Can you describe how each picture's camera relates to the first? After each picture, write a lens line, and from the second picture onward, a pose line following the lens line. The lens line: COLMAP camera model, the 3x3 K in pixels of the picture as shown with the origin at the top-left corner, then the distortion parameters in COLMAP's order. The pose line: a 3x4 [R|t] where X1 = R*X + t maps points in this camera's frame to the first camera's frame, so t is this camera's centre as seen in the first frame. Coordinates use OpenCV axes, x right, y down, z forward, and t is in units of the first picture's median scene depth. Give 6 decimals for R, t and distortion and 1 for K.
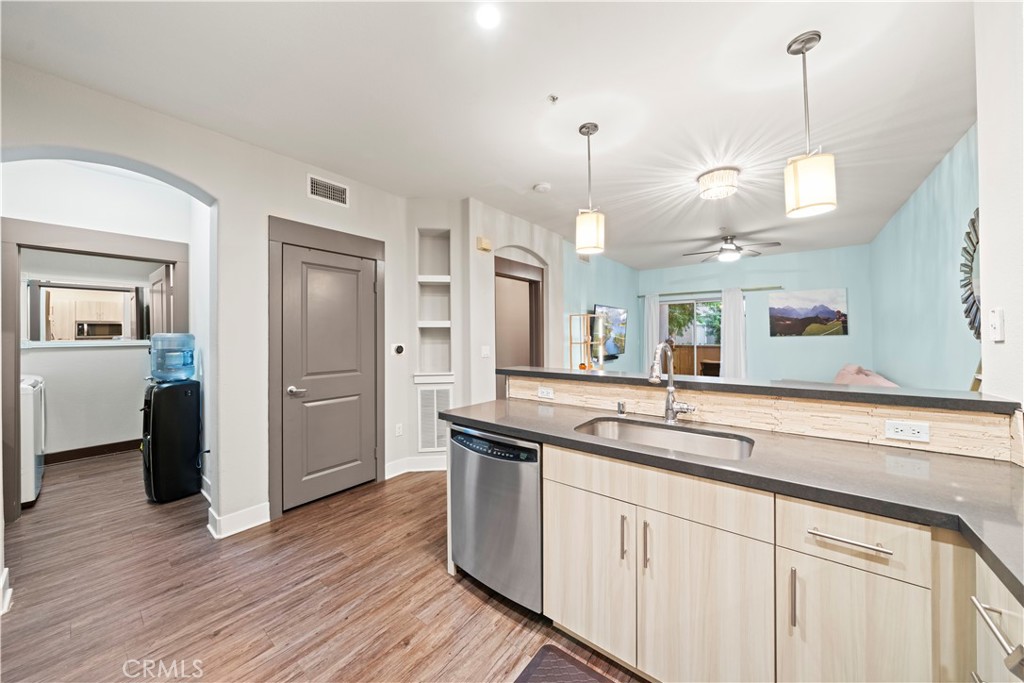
lens RADIAL K [[352.7, 0, 510.0], [0, 352.7, 332.8], [0, 0, 1]] dist [-0.004745, -0.000199]
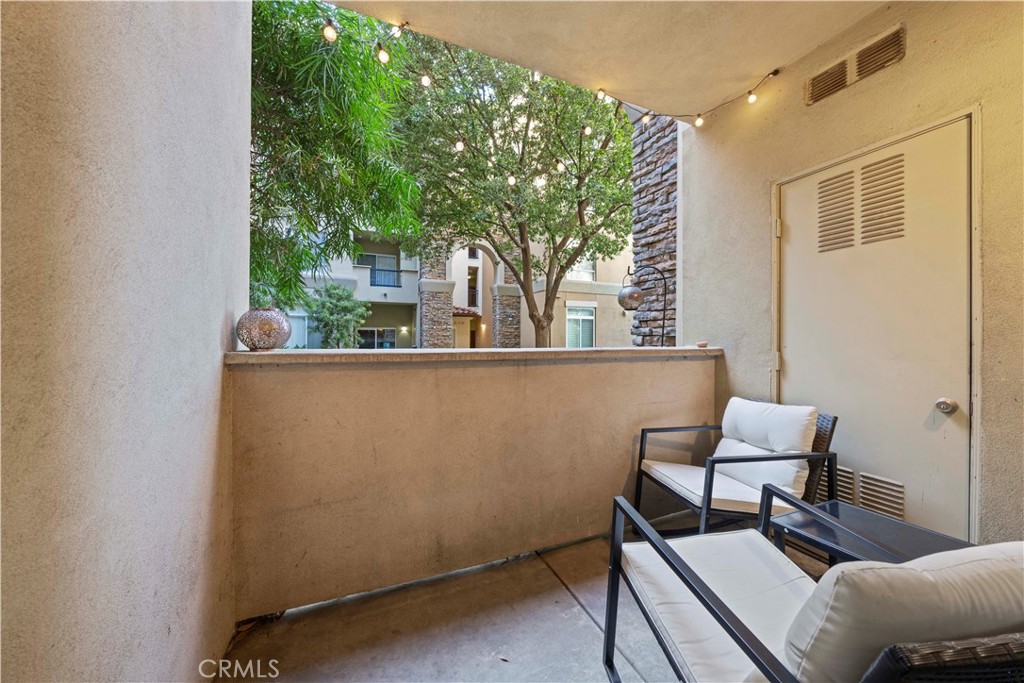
lens RADIAL K [[352.7, 0, 515.9], [0, 352.7, 337.9], [0, 0, 1]] dist [-0.004745, -0.000199]
pose [[0.464735, 0.001786, 0.885448, 0.984016], [-0.016632, 0.999839, 0.006712, 0.033893], [-0.885294, -0.017846, 0.464690, 2.164053]]
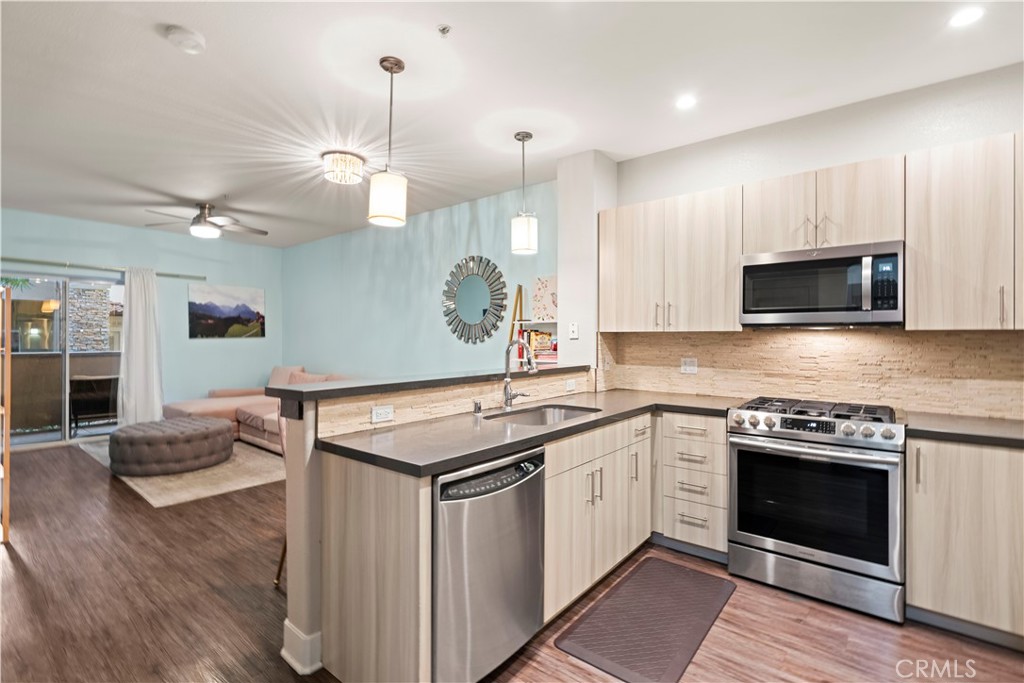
lens RADIAL K [[466.1, 0, 510.2], [0, 466.1, 337.7], [0, 0, 1]] dist [0.004553, 0.000251]
pose [[0.013177, 0.008240, 0.999879, -0.517655], [-0.011334, 0.999903, -0.008091, 0.016195], [-0.999849, -0.011226, 0.013269, 0.474653]]
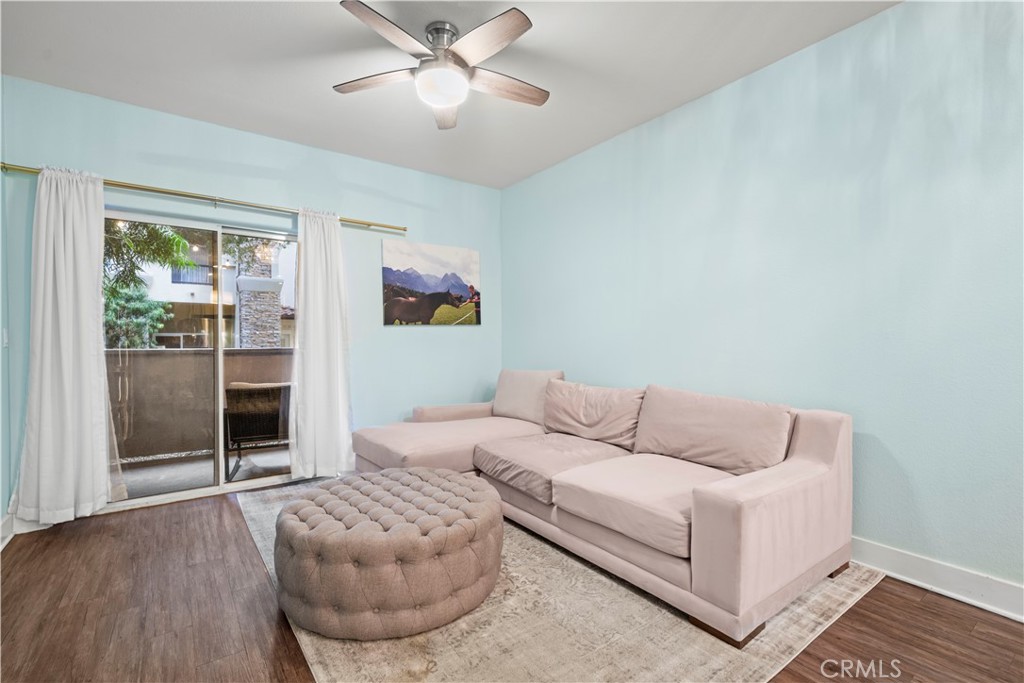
lens RADIAL K [[466.1, 0, 513.8], [0, 466.1, 344.7], [0, 0, 1]] dist [0.004553, 0.000251]
pose [[0.257392, 0.002721, 0.966303, 0.259467], [-0.006808, 0.999976, -0.001002, 0.065830], [-0.966283, -0.006321, 0.257404, 1.146607]]
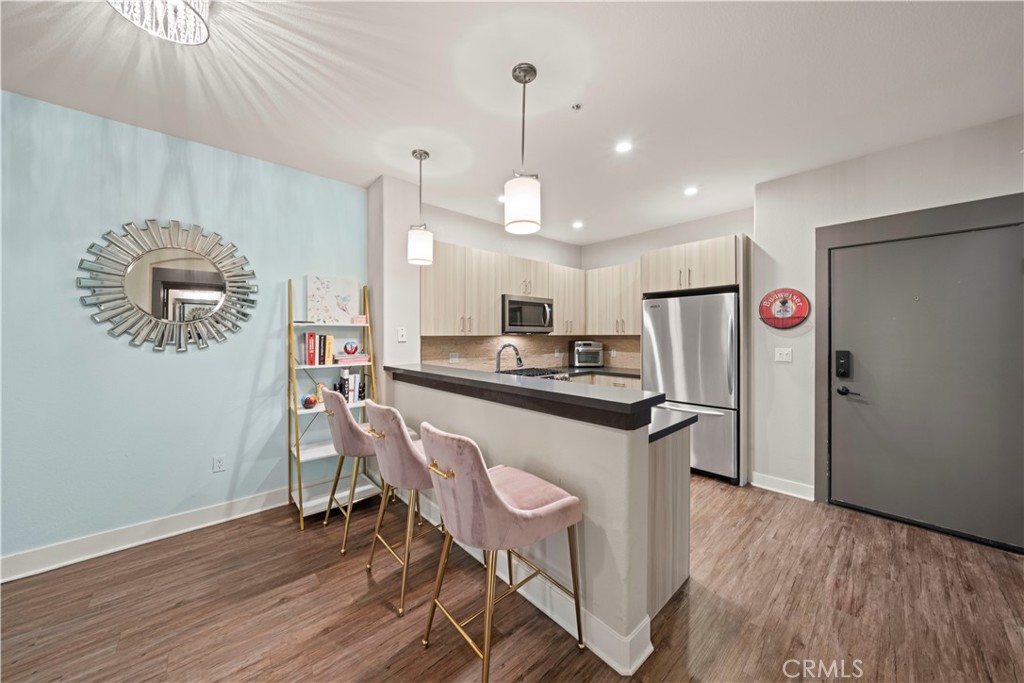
lens RADIAL K [[352.7, 0, 504.6], [0, 352.7, 336.0], [0, 0, 1]] dist [-0.004745, -0.000199]
pose [[-0.983315, 0.008029, 0.181734, 0.084995], [0.007134, 0.999959, -0.005577, 0.001220], [-0.181772, -0.004188, -0.983332, 1.159733]]
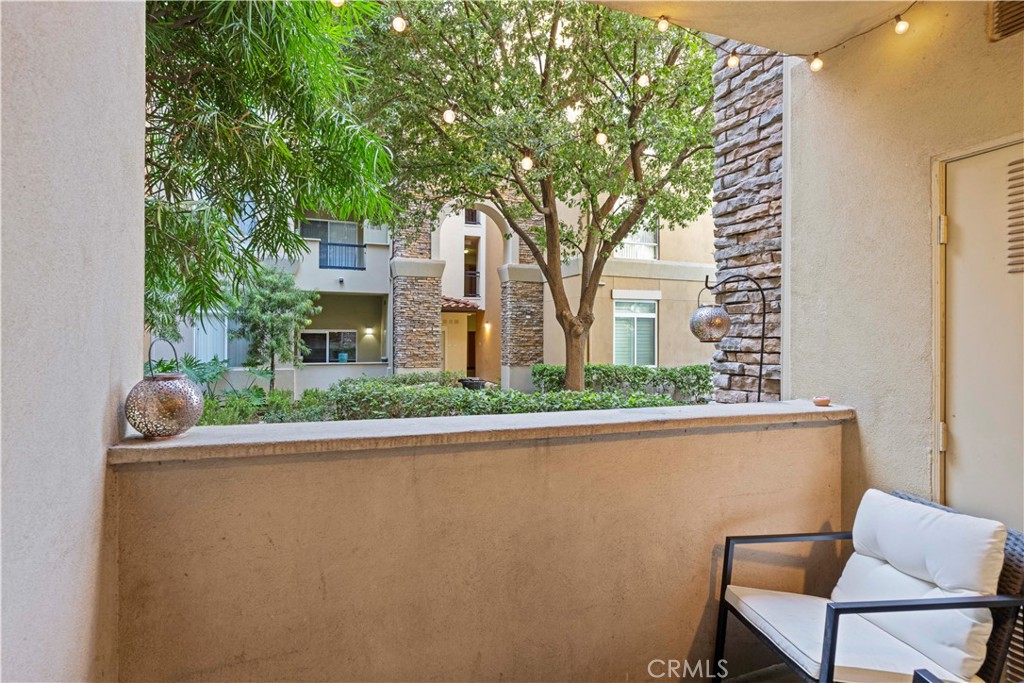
lens RADIAL K [[534.4, 0, 512.9], [0, 534.4, 340.3], [0, 0, 1]] dist [-0.001193, 0.002295]
pose [[0.503718, 0.004274, 0.863858, 0.982755], [-0.016852, 0.999846, 0.004880, 0.000299], [-0.863704, -0.017016, 0.503712, 2.161699]]
